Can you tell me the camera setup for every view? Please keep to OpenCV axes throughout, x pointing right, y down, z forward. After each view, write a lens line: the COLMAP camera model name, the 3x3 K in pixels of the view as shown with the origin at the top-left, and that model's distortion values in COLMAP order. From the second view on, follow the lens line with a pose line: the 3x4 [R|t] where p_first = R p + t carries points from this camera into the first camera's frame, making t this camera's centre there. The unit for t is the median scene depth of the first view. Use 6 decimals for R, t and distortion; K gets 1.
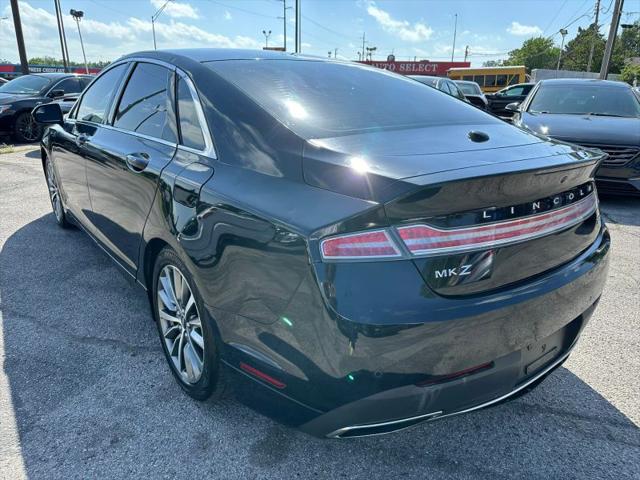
lens RADIAL K [[447.1, 0, 316.1], [0, 447.1, 237.6], [0, 0, 1]] dist [0.003926, -0.007990]
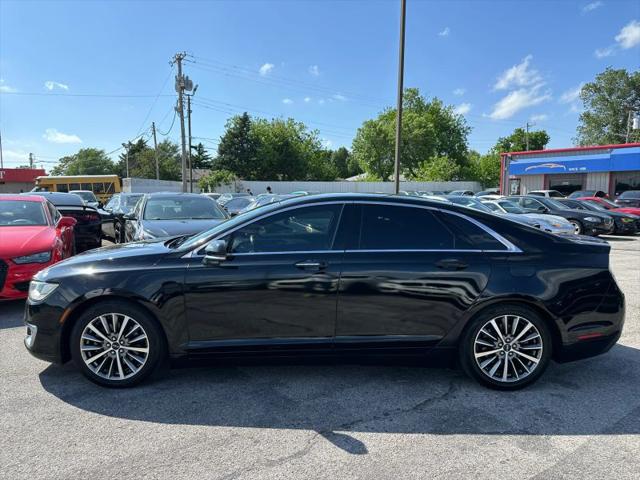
lens RADIAL K [[476.6, 0, 318.8], [0, 476.6, 238.7], [0, 0, 1]] dist [0.018821, -0.019988]
pose [[0.600777, -0.094513, 0.793810, -2.018107], [0.271676, 0.958025, -0.091547, -0.211973], [-0.751837, 0.270659, 0.601236, 0.328321]]
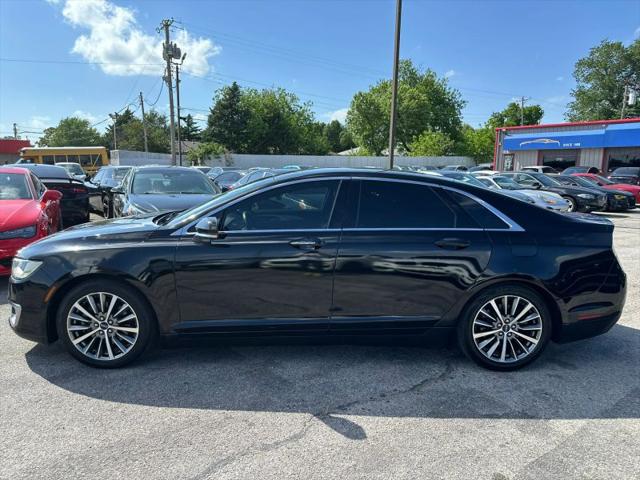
lens RADIAL K [[476.6, 0, 317.2], [0, 476.6, 243.5], [0, 0, 1]] dist [0.018821, -0.019988]
pose [[0.588697, -0.141637, 0.795848, -1.975701], [0.267251, 0.963269, -0.026255, -0.231509], [-0.762898, 0.228147, 0.604926, 0.377829]]
